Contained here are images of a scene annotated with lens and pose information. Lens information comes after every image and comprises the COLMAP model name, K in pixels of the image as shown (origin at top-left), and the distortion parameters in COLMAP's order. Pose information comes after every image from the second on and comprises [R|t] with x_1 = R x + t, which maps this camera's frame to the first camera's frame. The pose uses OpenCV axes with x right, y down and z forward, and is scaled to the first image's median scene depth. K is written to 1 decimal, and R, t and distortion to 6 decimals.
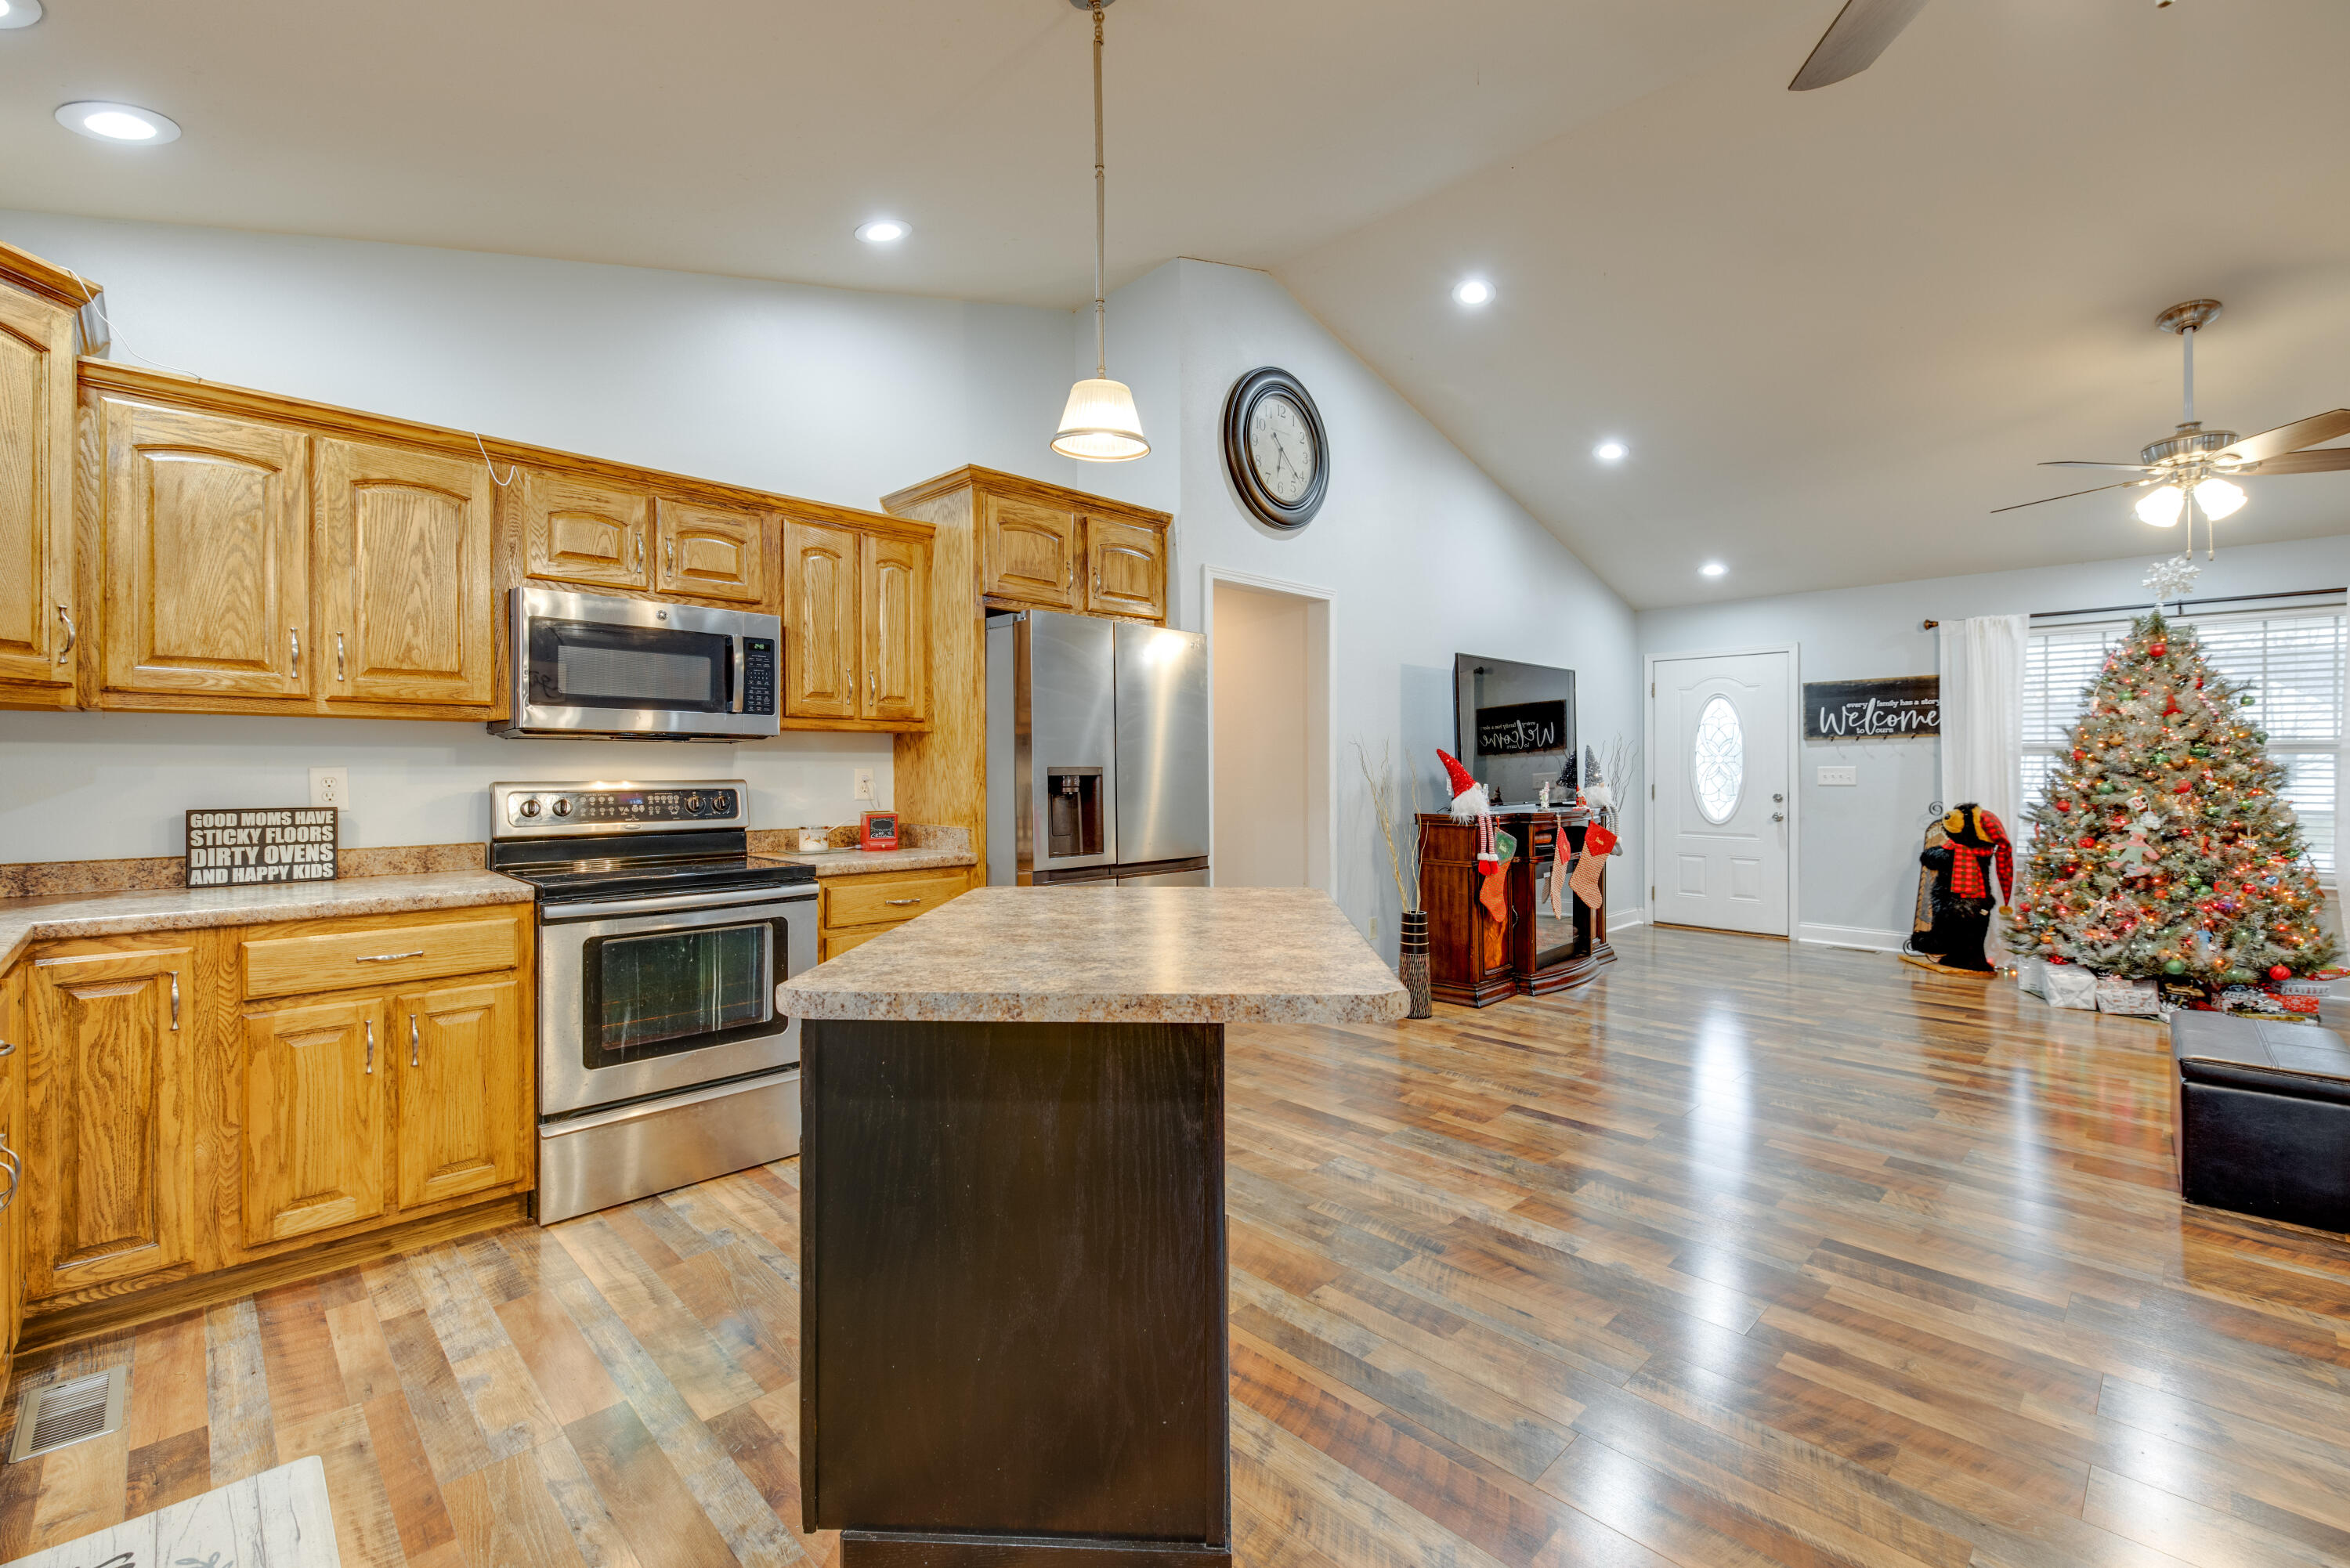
lens RADIAL K [[1003.7, 0, 1181.8], [0, 1003.7, 770.4], [0, 0, 1]] dist [0.017646, -0.008043]
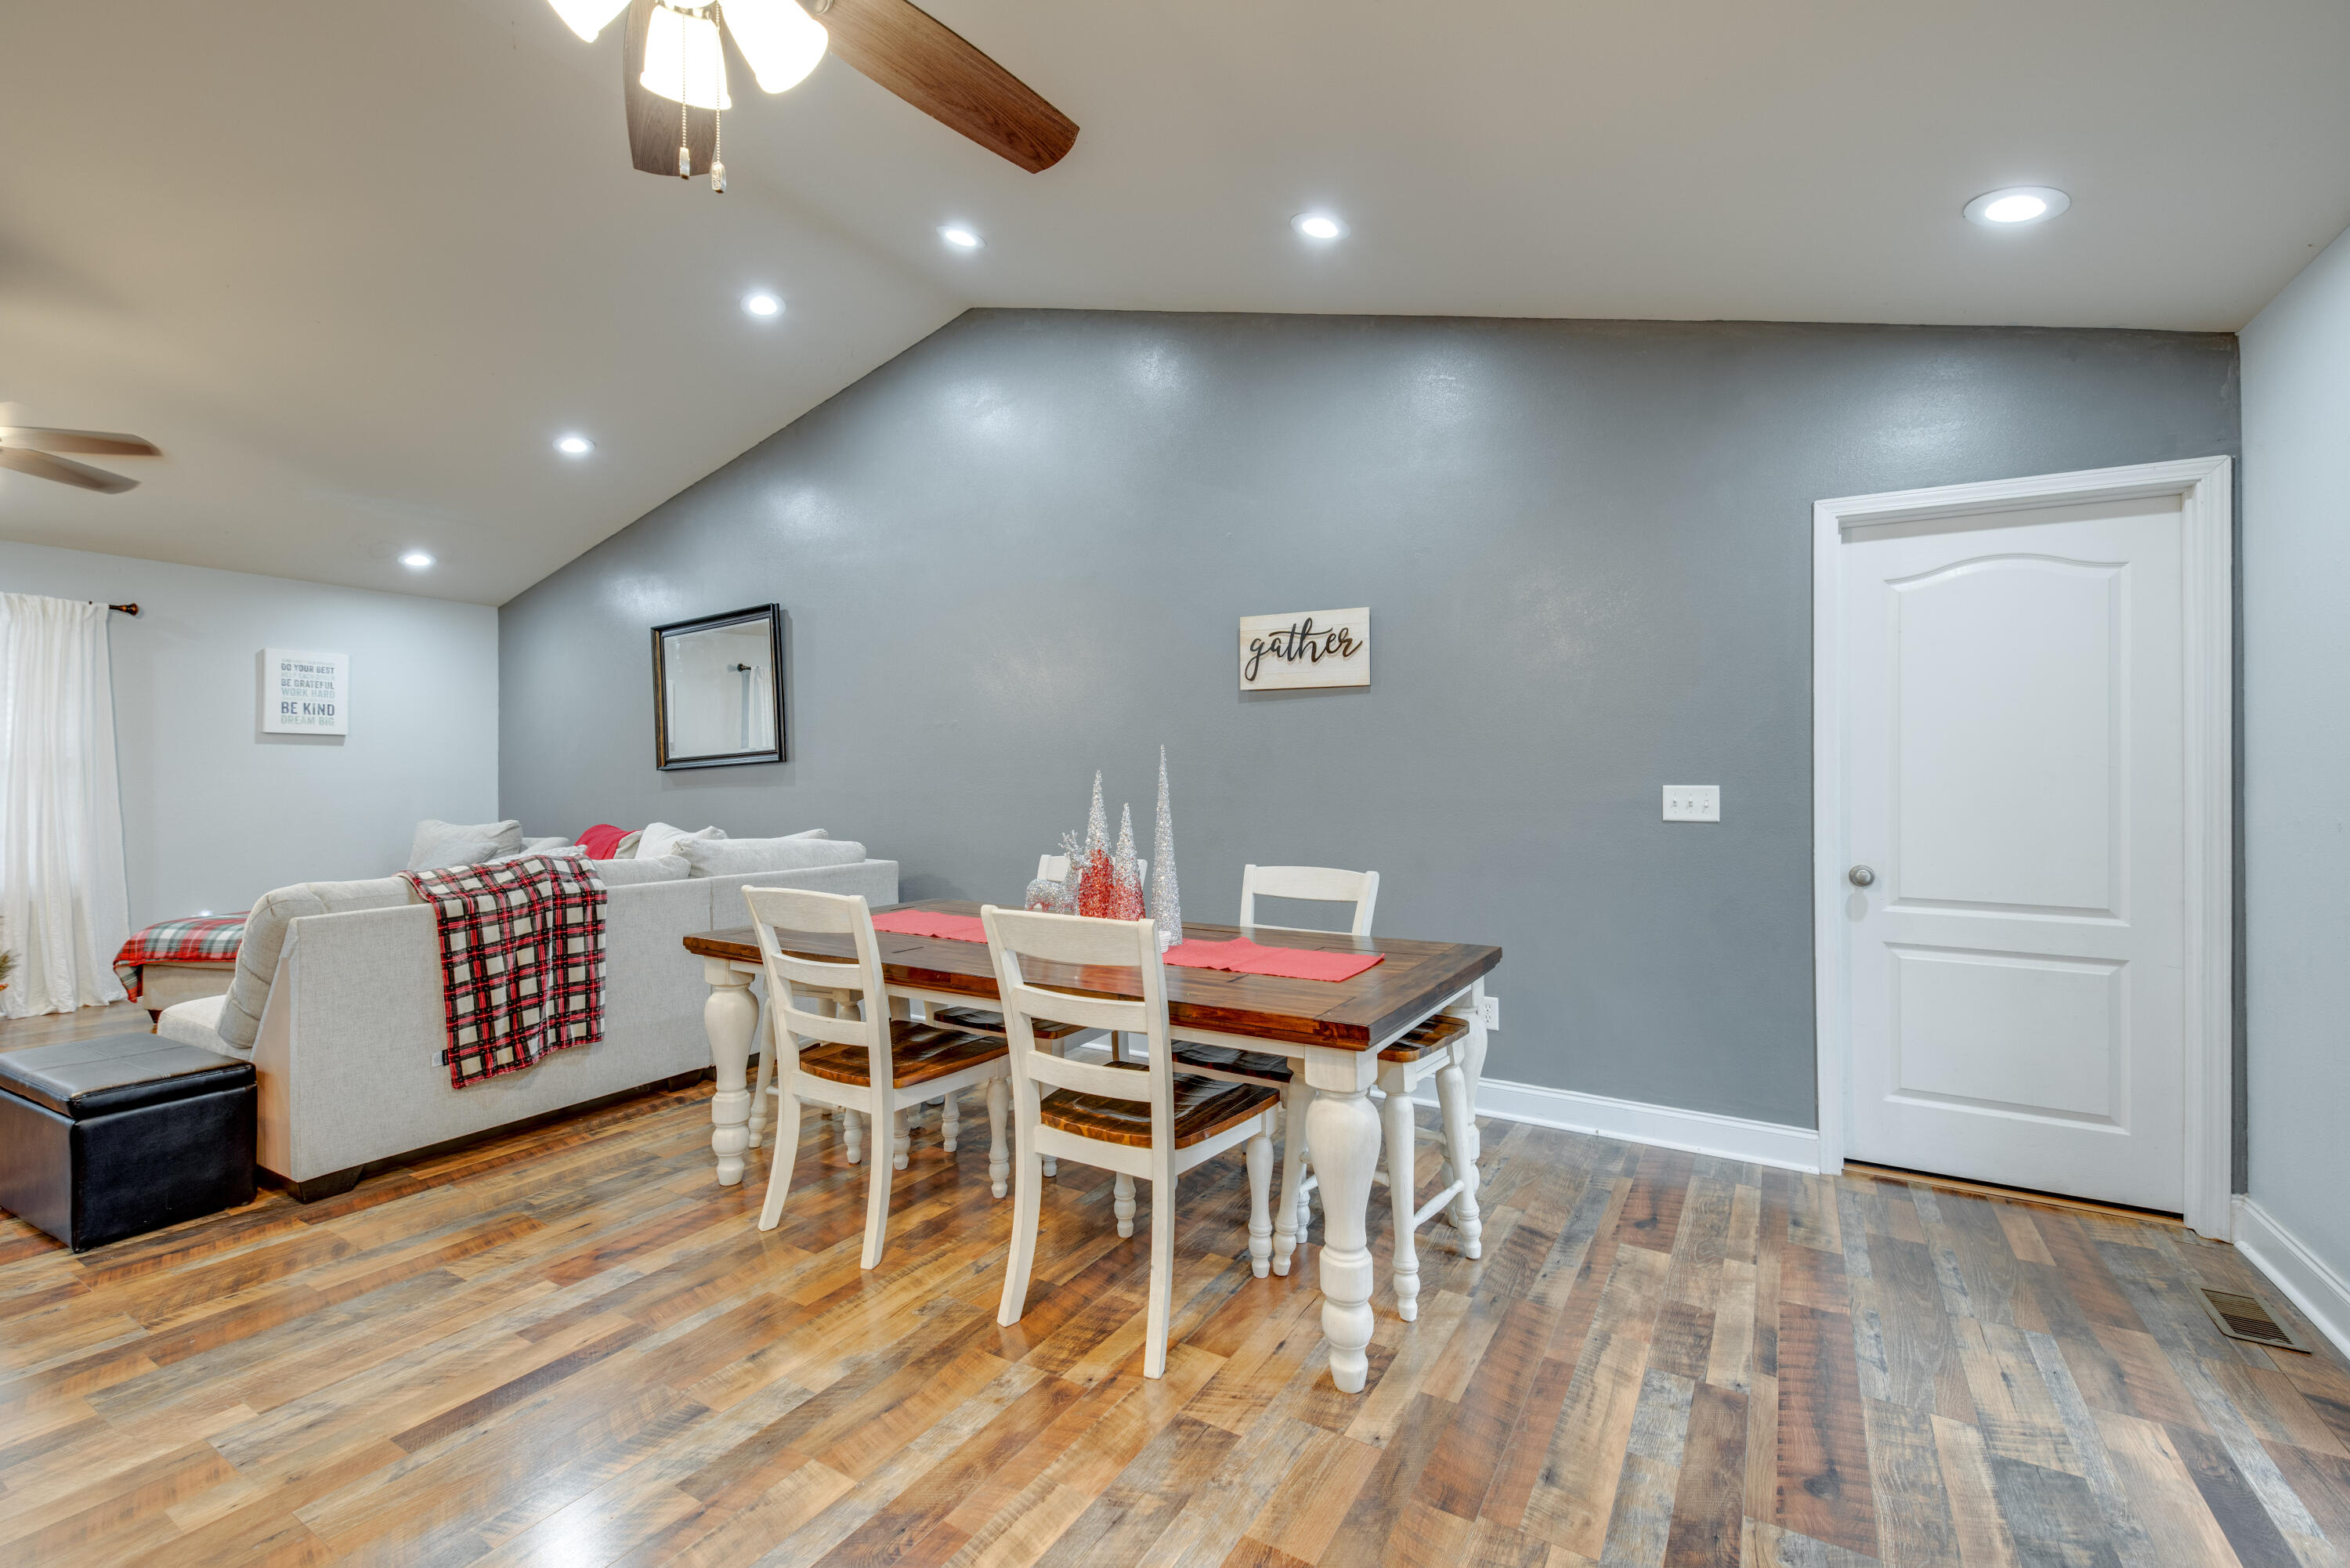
lens RADIAL K [[1003.7, 0, 1181.8], [0, 1003.7, 770.4], [0, 0, 1]] dist [0.017646, -0.008043]
pose [[-0.256203, 0.007276, 0.966596, -0.128639], [0.002507, 0.999973, -0.006863, -0.000688], [-0.966620, 0.000665, -0.256215, 0.234019]]
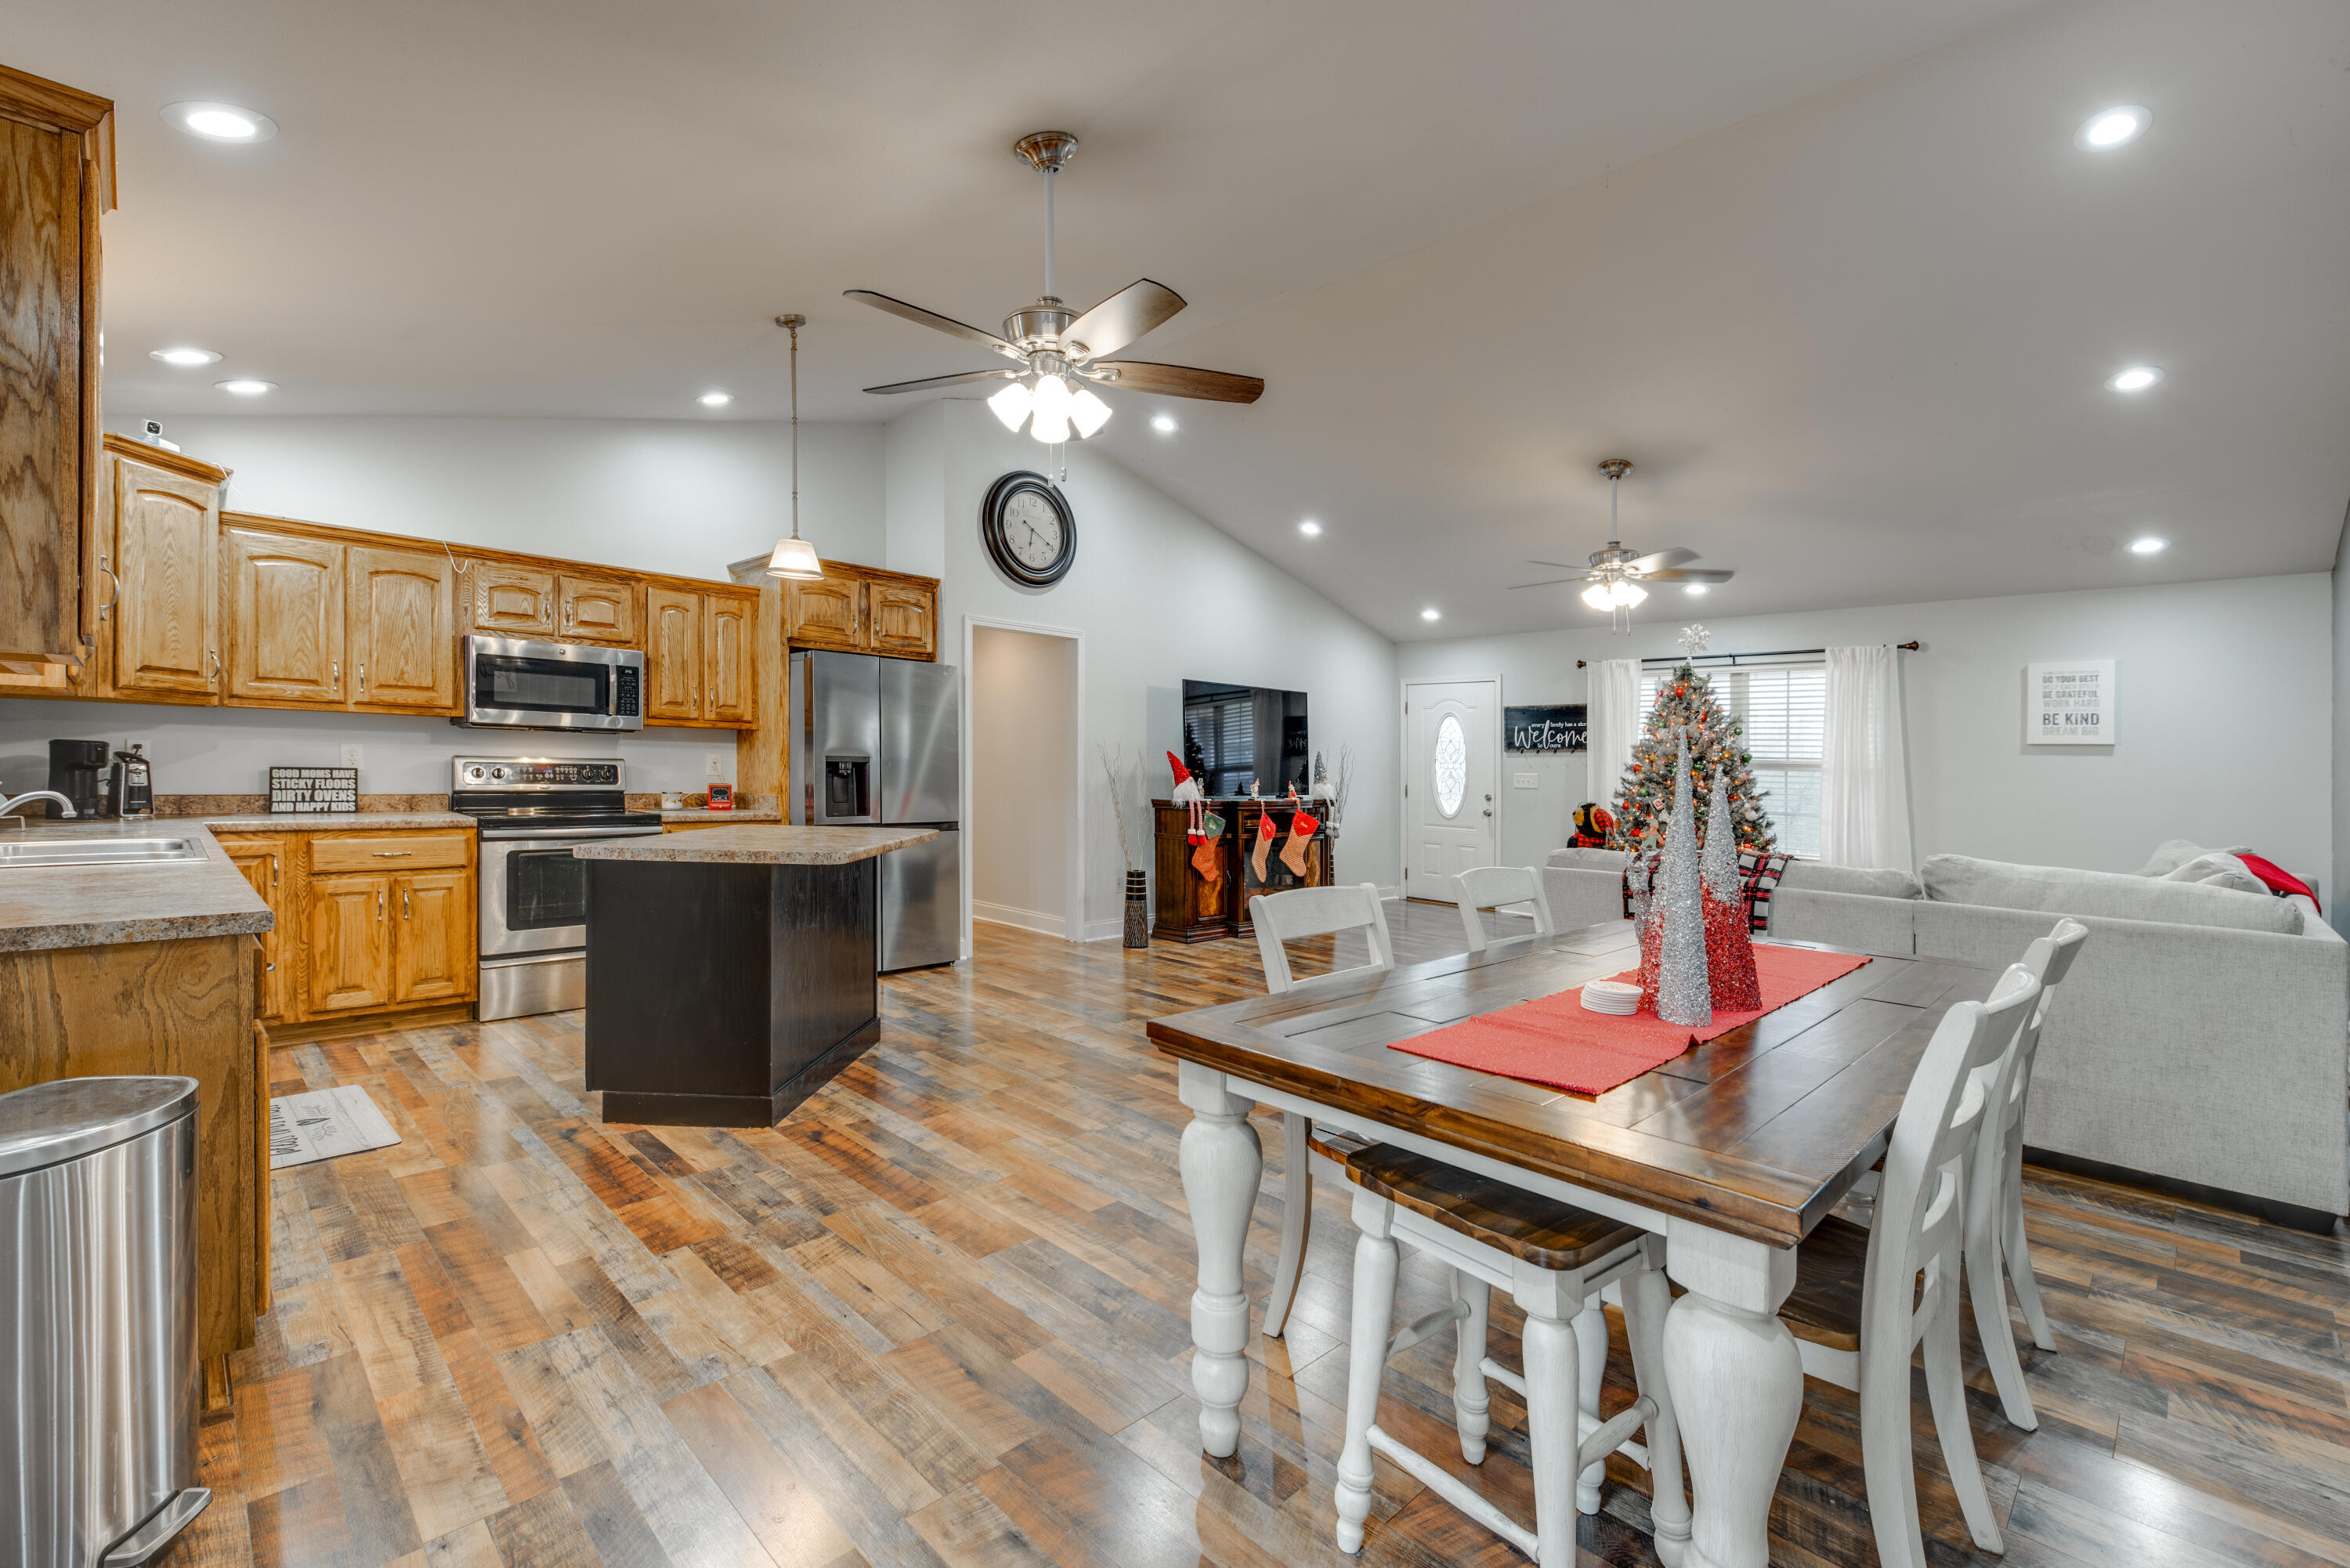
lens RADIAL K [[1022.3, 0, 1169.6], [0, 1022.3, 797.0], [0, 0, 1]] dist [0.016316, -0.008278]
pose [[0.999661, 0.025821, 0.003328, 0.403318], [-0.025905, 0.999261, 0.028394, 0.001647], [-0.002592, -0.028471, 0.999591, -0.569384]]
